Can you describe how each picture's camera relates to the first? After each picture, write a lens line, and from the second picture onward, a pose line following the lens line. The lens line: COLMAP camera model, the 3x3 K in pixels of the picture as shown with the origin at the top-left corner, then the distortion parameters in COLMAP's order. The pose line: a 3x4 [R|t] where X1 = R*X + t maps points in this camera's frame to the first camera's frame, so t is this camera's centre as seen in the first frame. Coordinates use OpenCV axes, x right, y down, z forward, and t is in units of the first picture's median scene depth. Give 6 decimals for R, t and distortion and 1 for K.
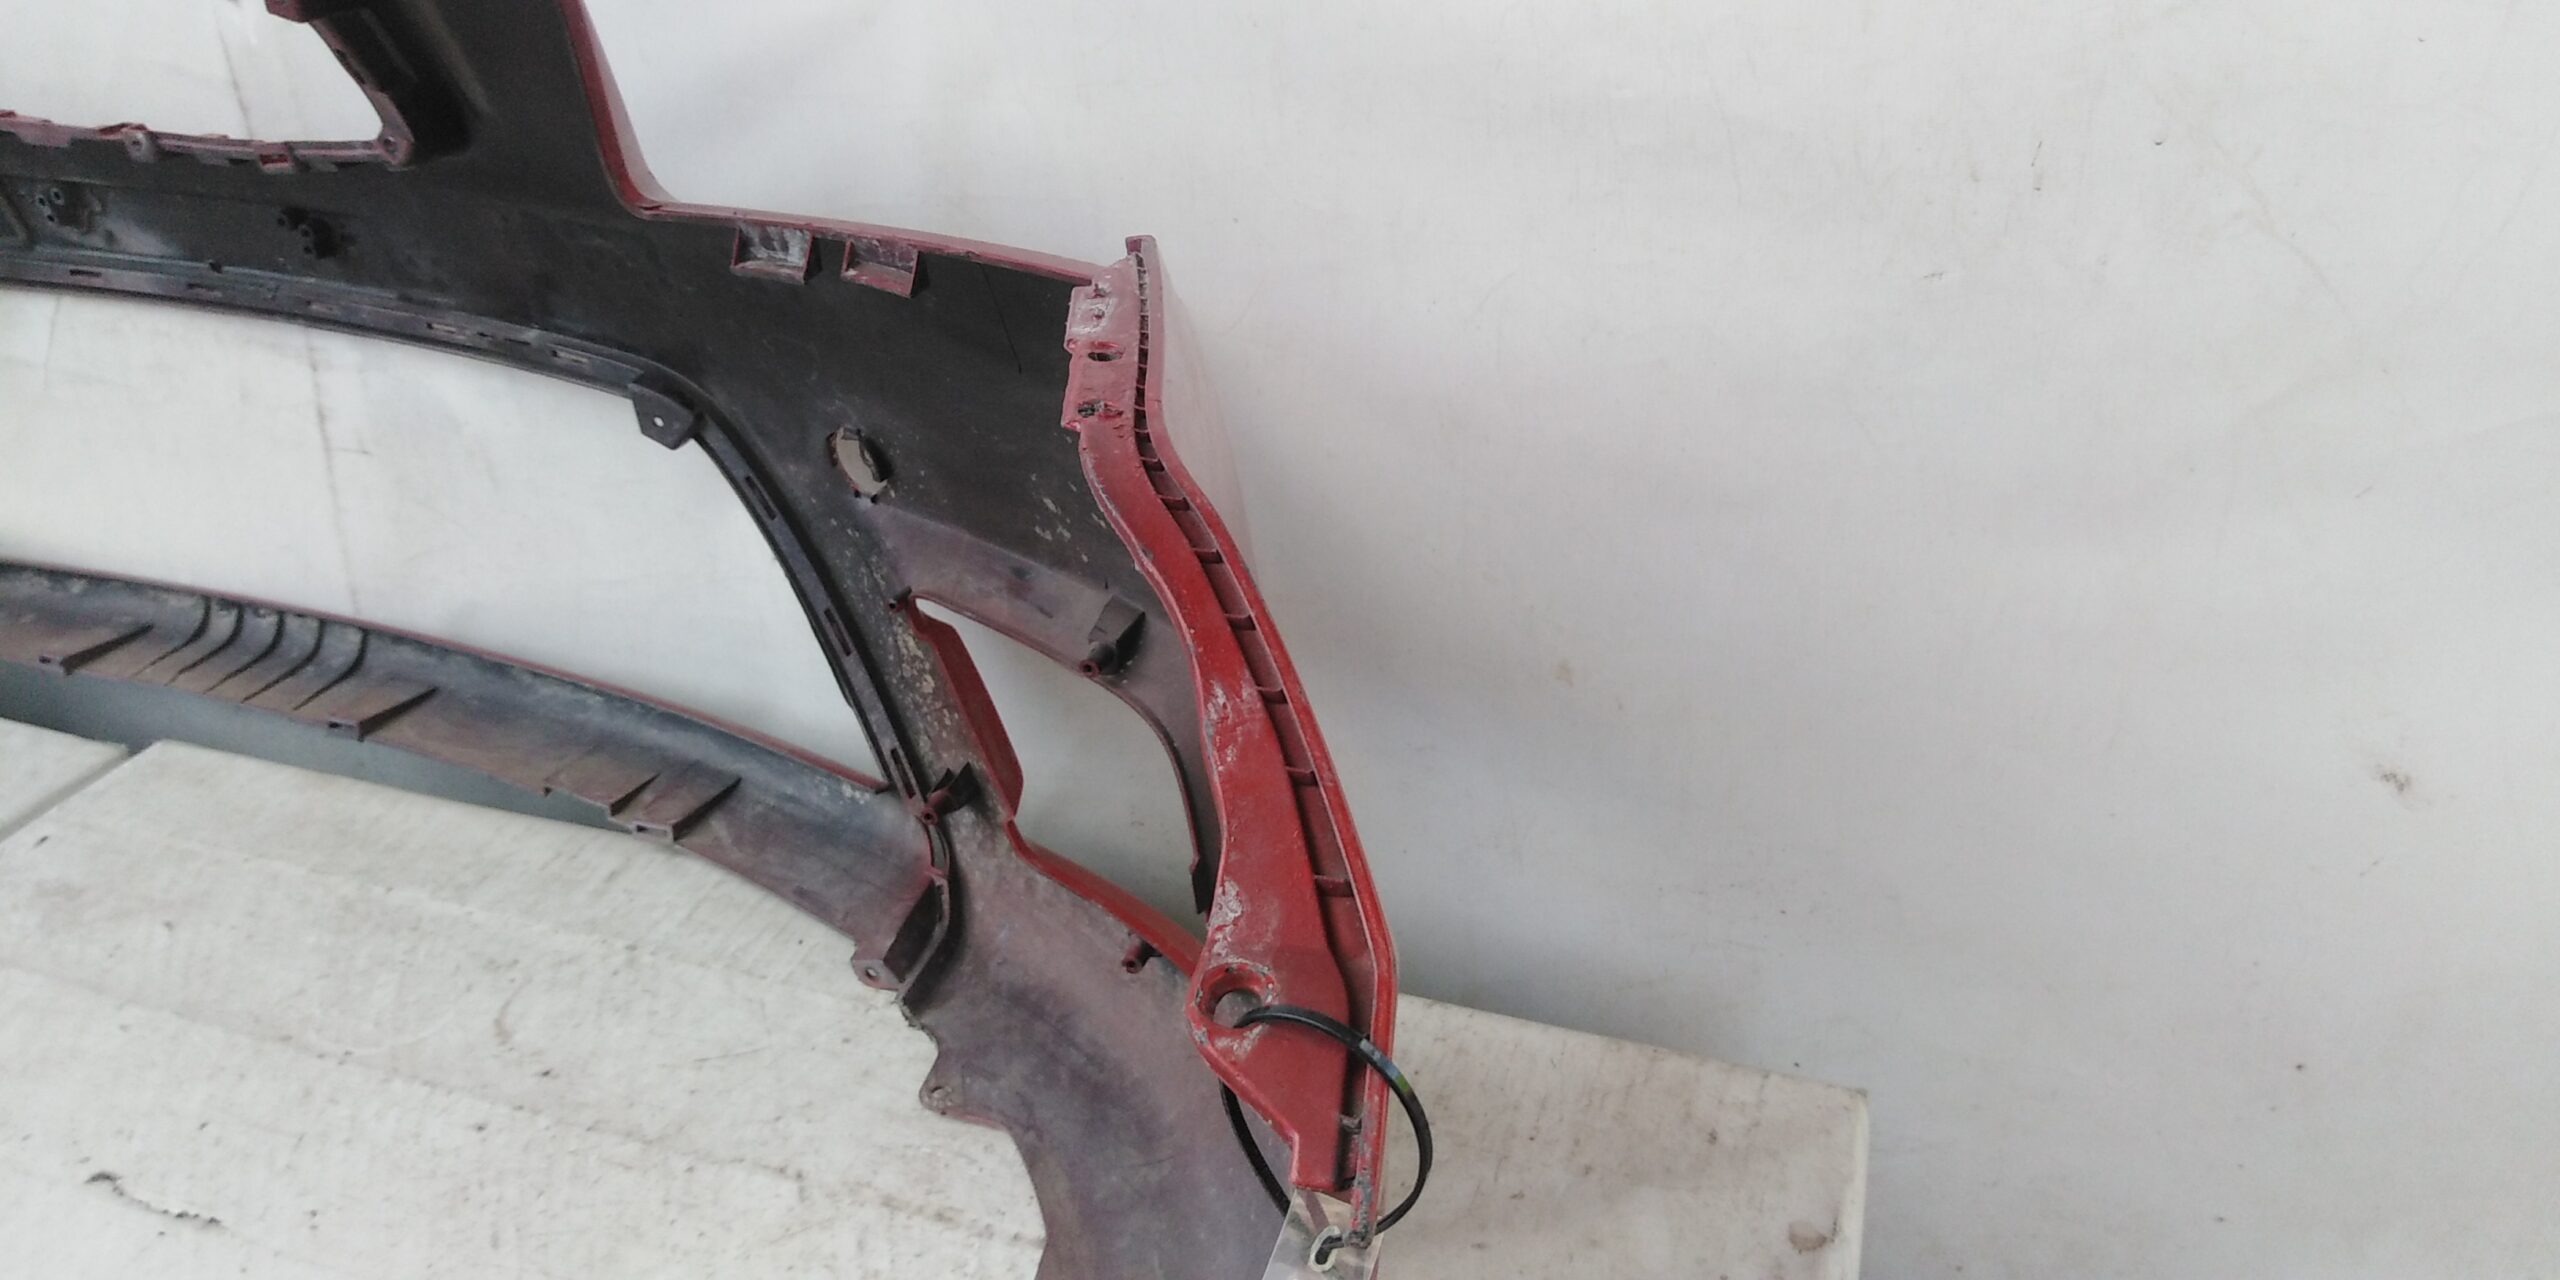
lens RADIAL K [[1866.4, 0, 1267.8], [0, 1866.4, 620.1], [0, 0, 1]] dist [0.024082, -0.014995]
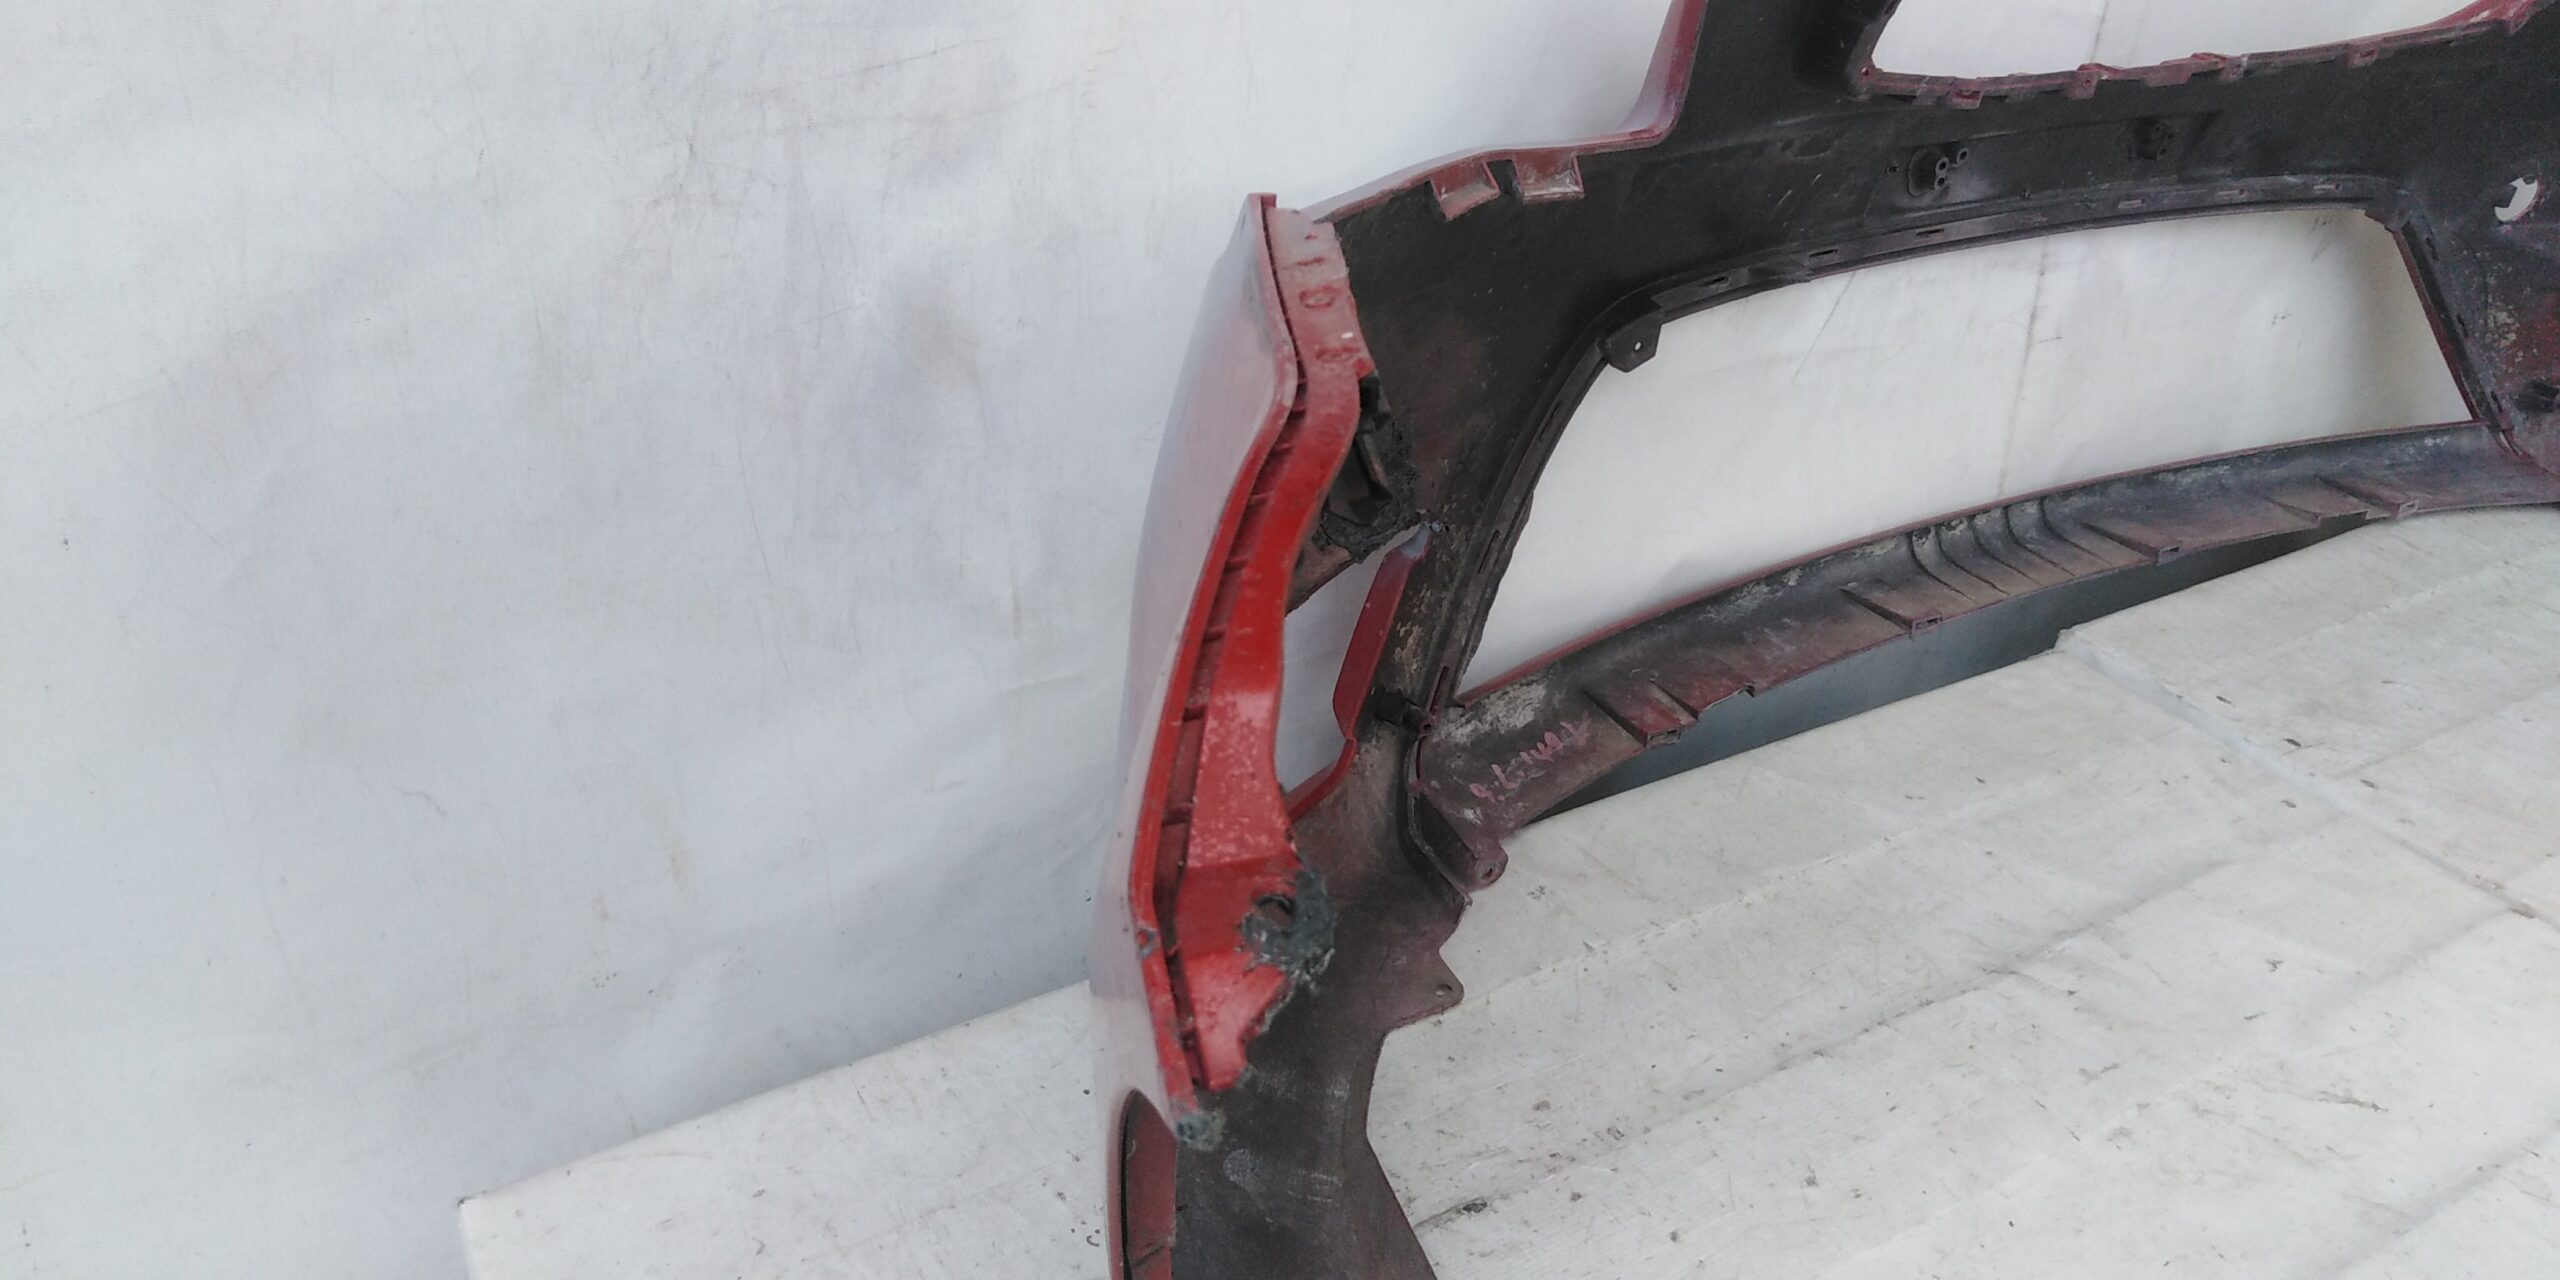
lens RADIAL K [[1866.4, 0, 1241.2], [0, 1866.4, 622.3], [0, 0, 1]] dist [0.024082, -0.014995]
pose [[0.616033, -0.338084, 0.711479, -2.105394], [0.301445, 0.935641, 0.183597, -0.364195], [-0.727760, 0.101369, 0.678299, 0.767383]]
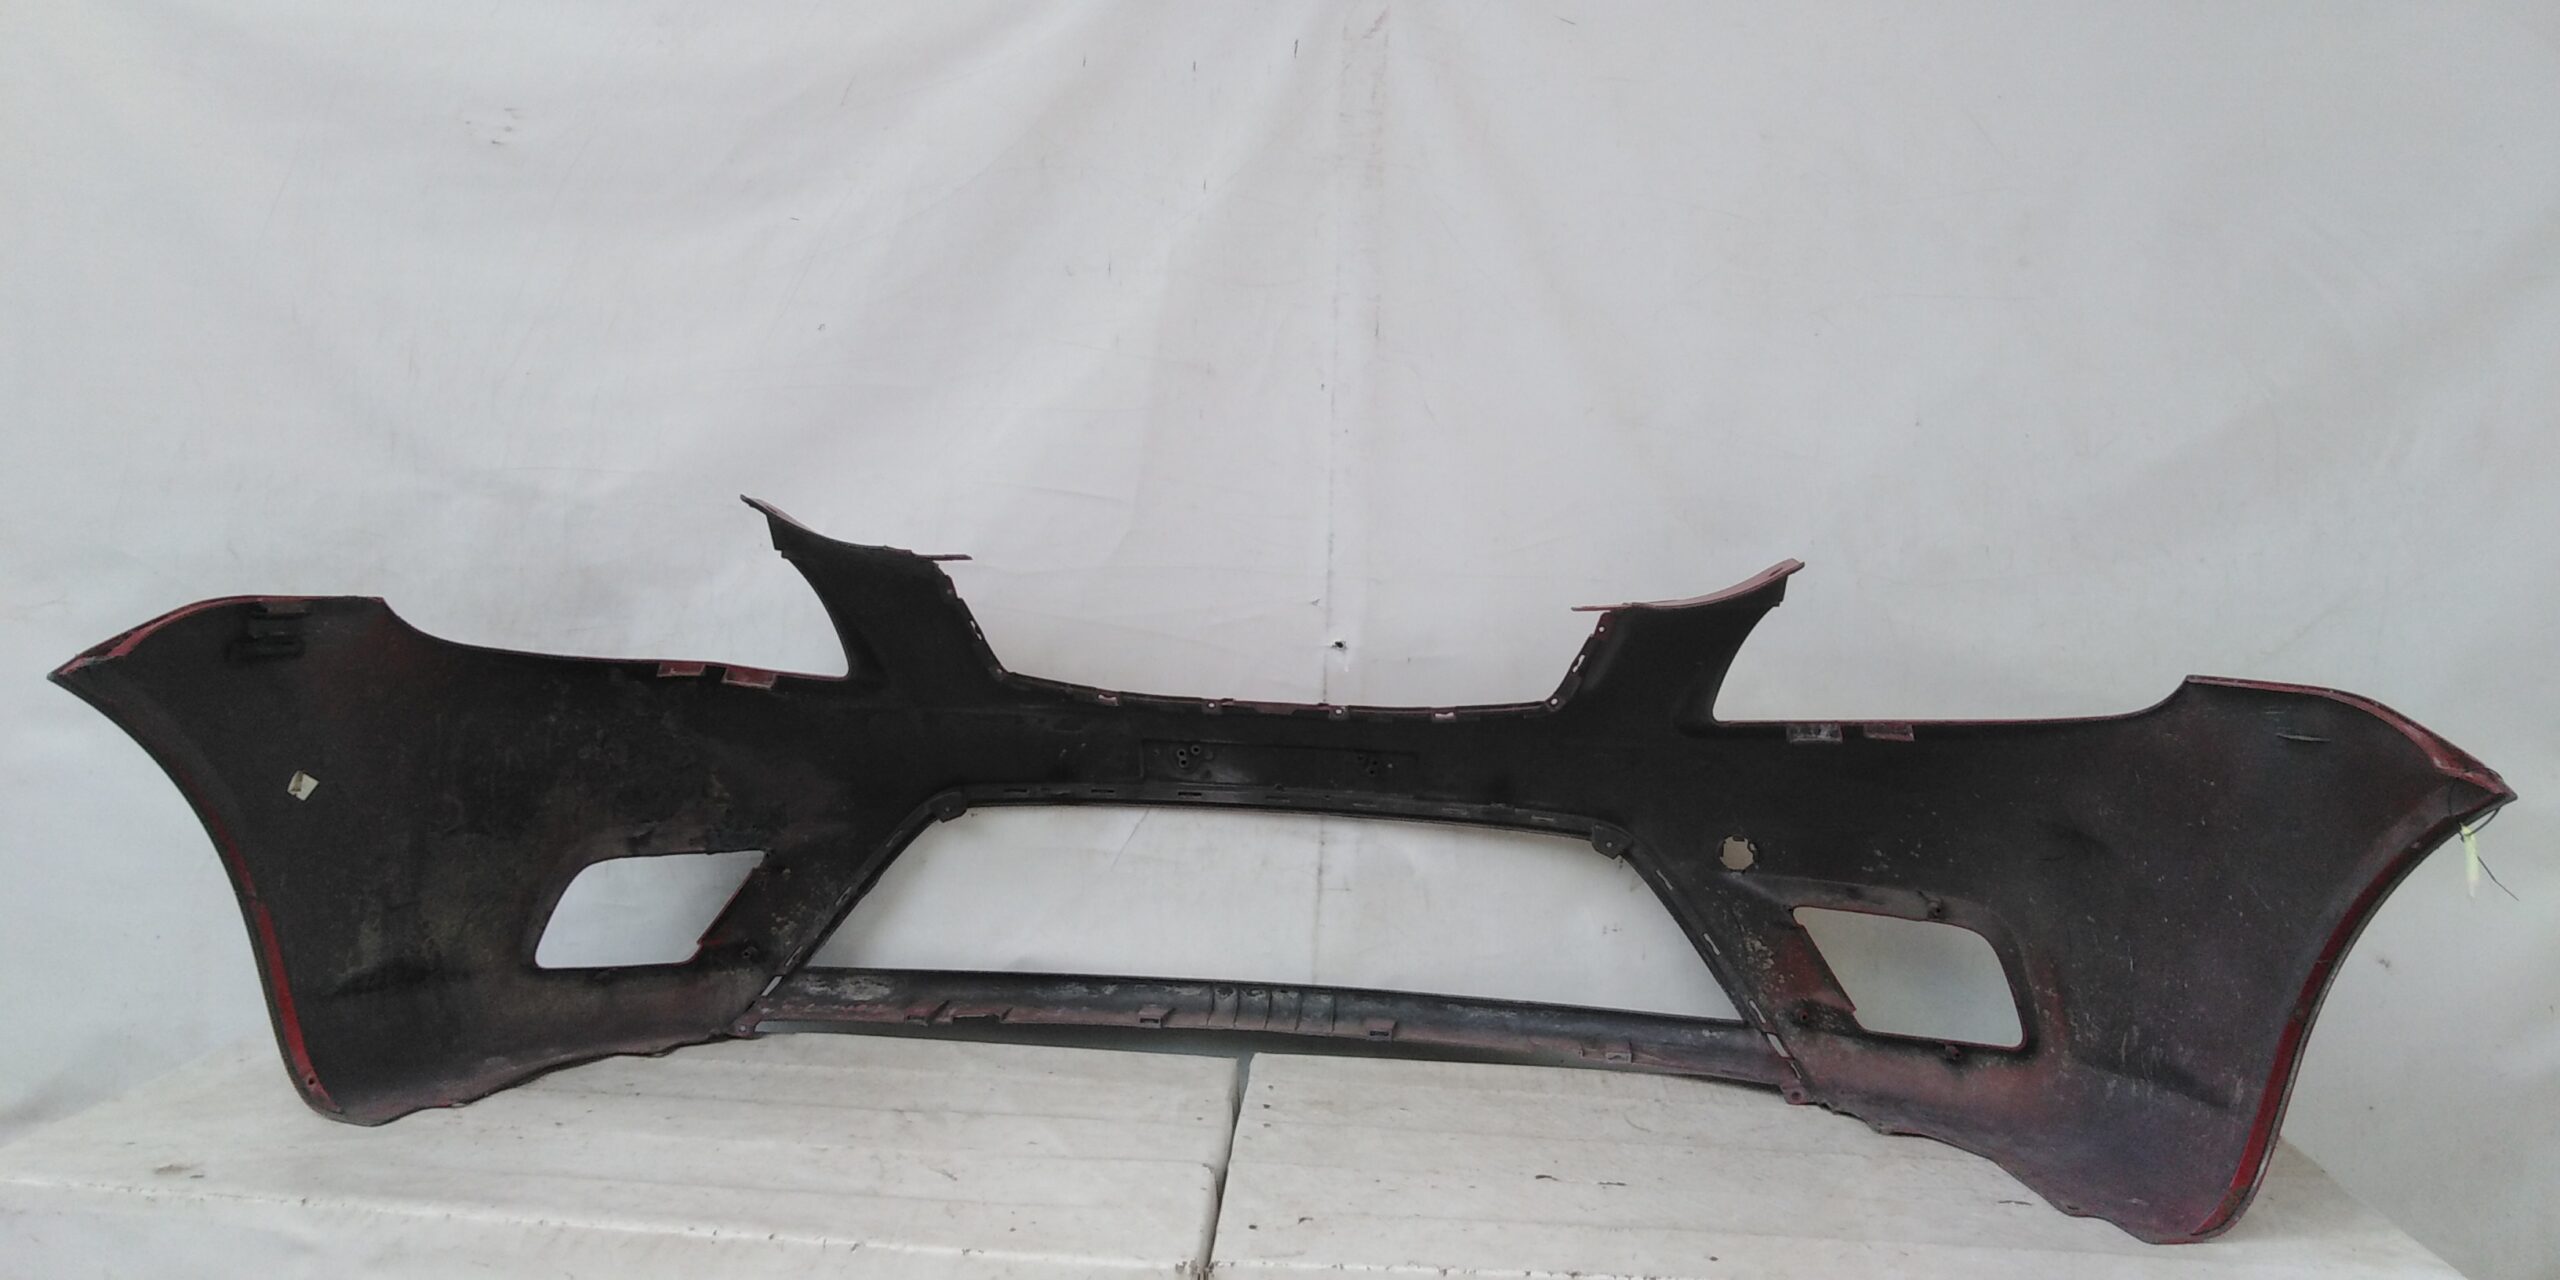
lens RADIAL K [[1866.4, 0, 1267.1], [0, 1866.4, 646.2], [0, 0, 1]] dist [0.024082, -0.014995]
pose [[0.954161, 0.037134, 0.296982, -1.385709], [0.083223, 0.920222, -0.382447, 0.471965], [-0.287491, 0.389631, 0.874949, -0.798959]]
